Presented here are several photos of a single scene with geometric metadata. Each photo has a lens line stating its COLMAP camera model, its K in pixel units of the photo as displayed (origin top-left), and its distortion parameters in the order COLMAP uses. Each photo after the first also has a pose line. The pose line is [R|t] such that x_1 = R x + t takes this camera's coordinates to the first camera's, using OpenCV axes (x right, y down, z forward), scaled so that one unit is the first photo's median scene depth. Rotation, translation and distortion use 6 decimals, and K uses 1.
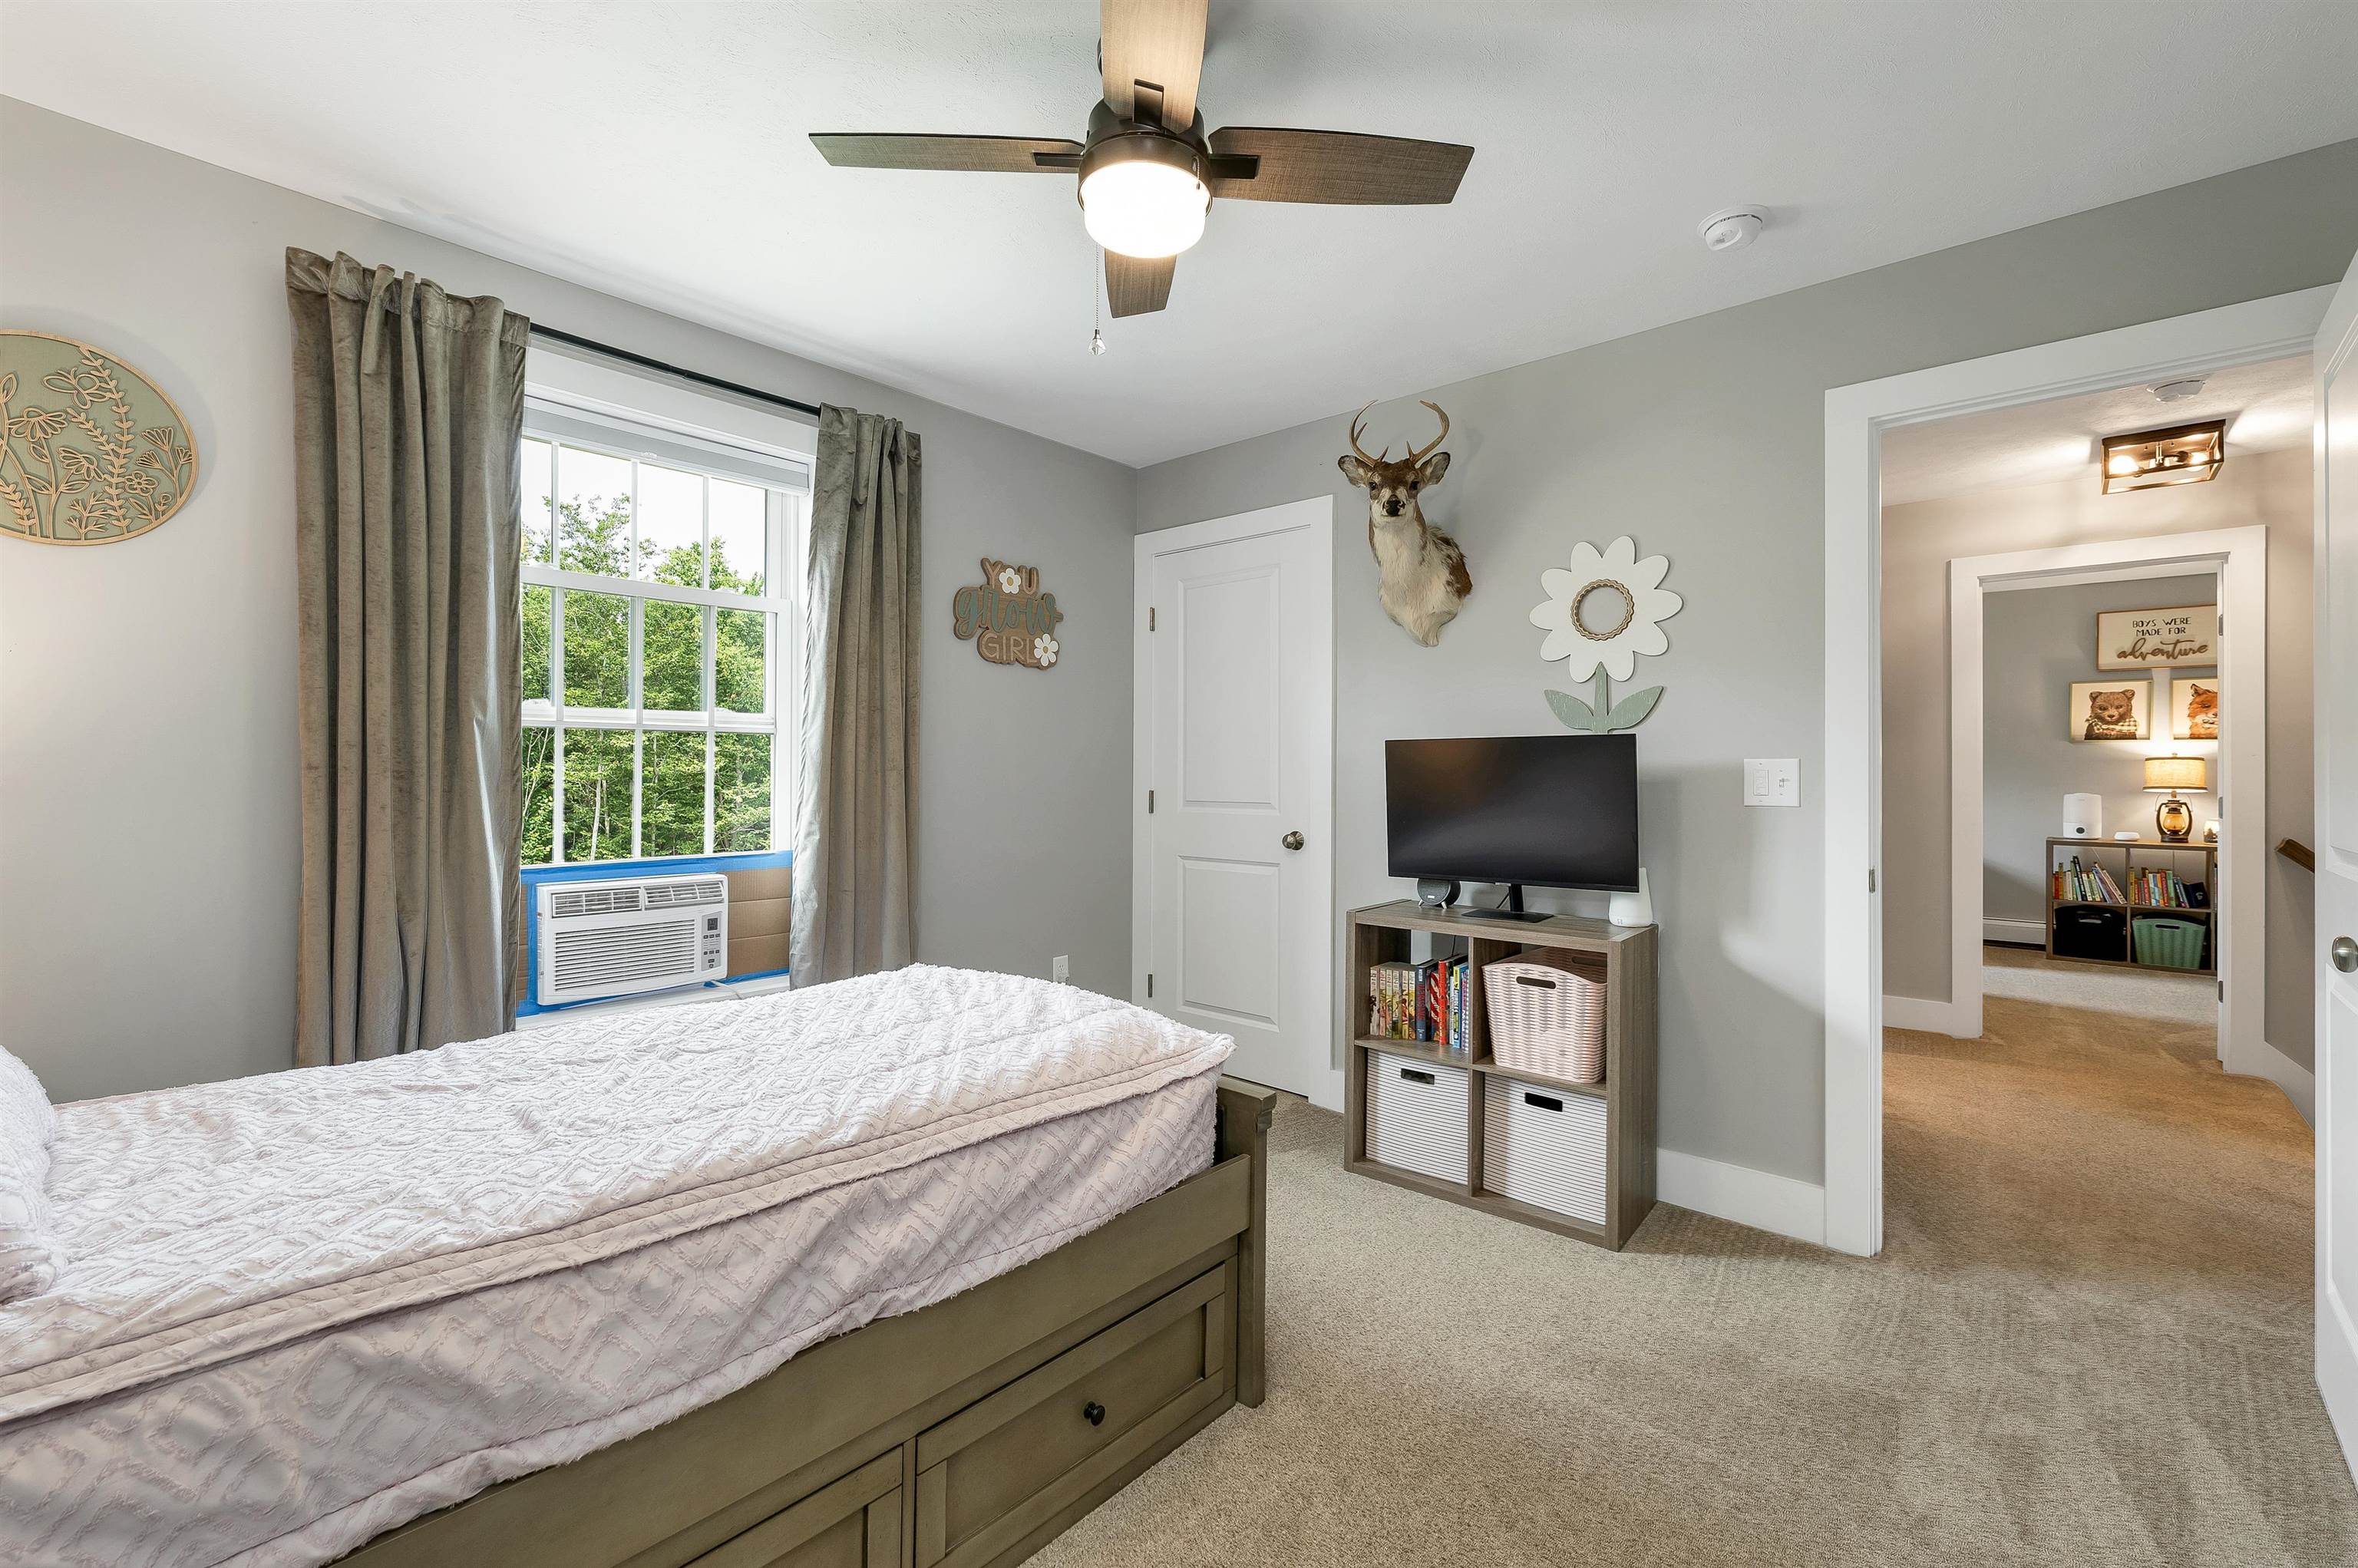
lens RADIAL K [[984.6, 0, 1176.6], [0, 984.6, 765.4], [0, 0, 1]] dist [-0.002359, -0.000233]
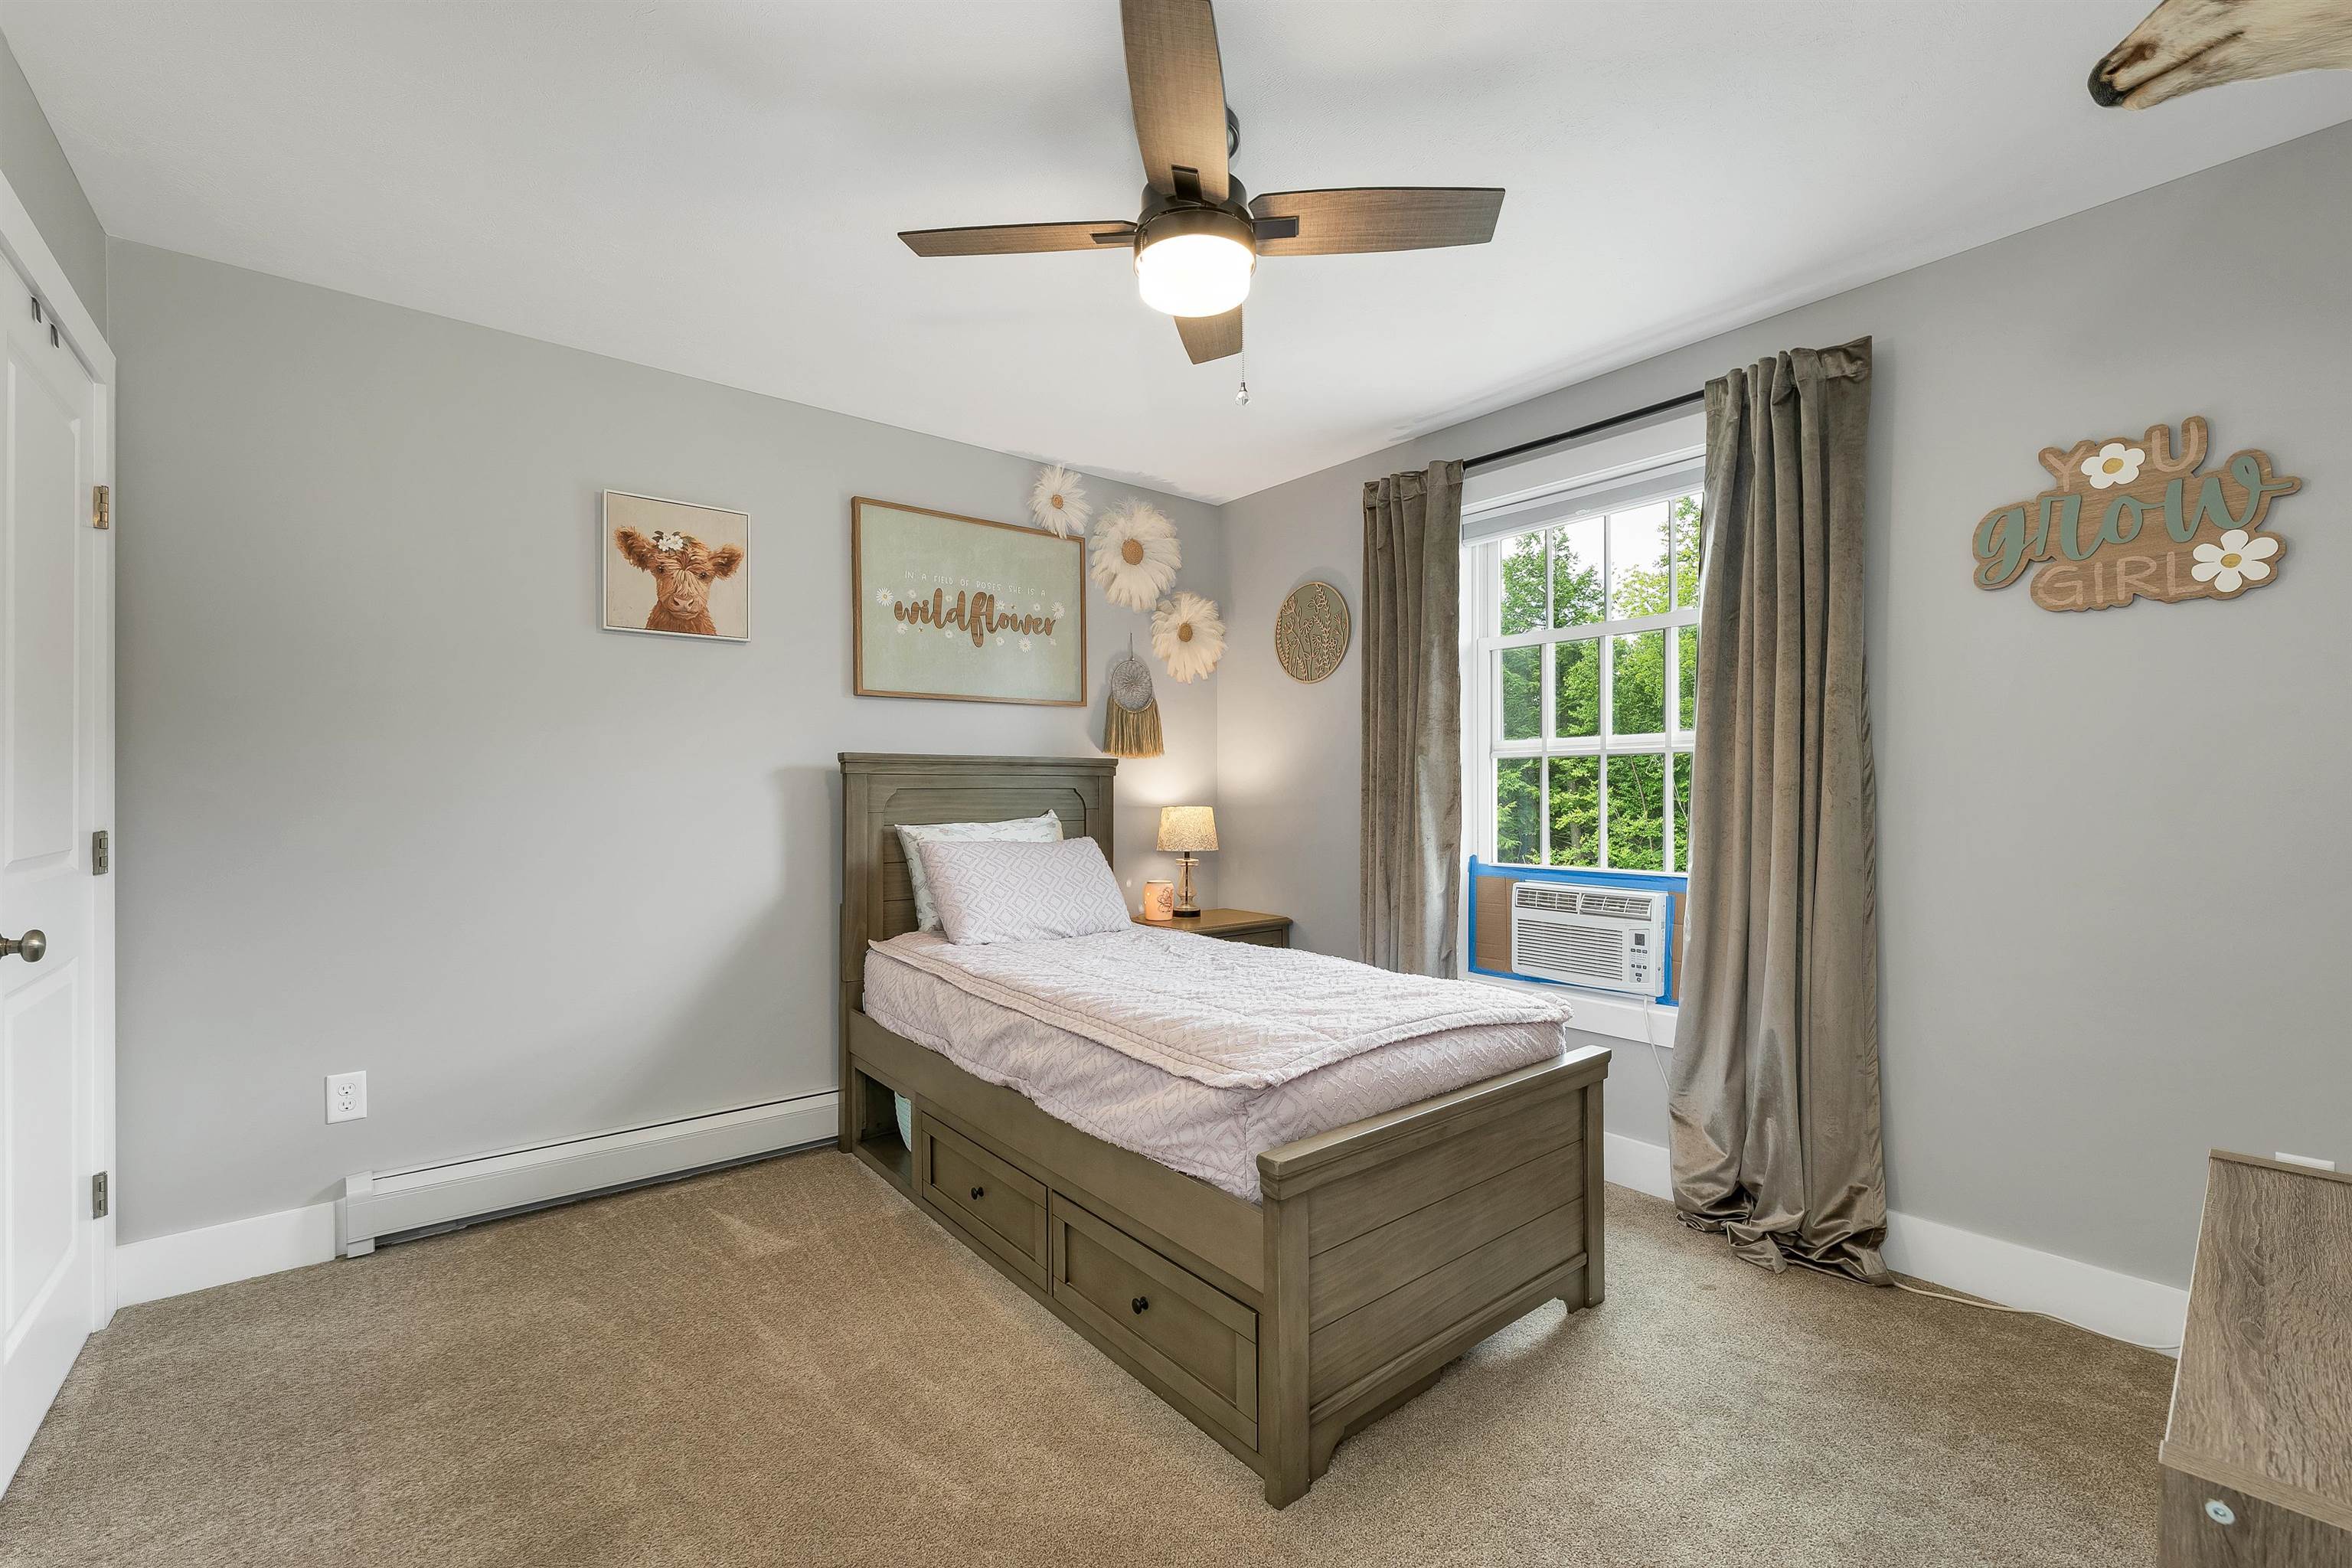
lens RADIAL K [[993.7, 0, 1166.5], [0, 993.7, 786.0], [0, 0, 1]] dist [-0.000857, -0.000139]
pose [[-0.160854, -0.007358, -0.986951, 0.675653], [0.007017, 0.999938, -0.008599, 0.006209], [0.986953, -0.008308, -0.160793, 0.721748]]
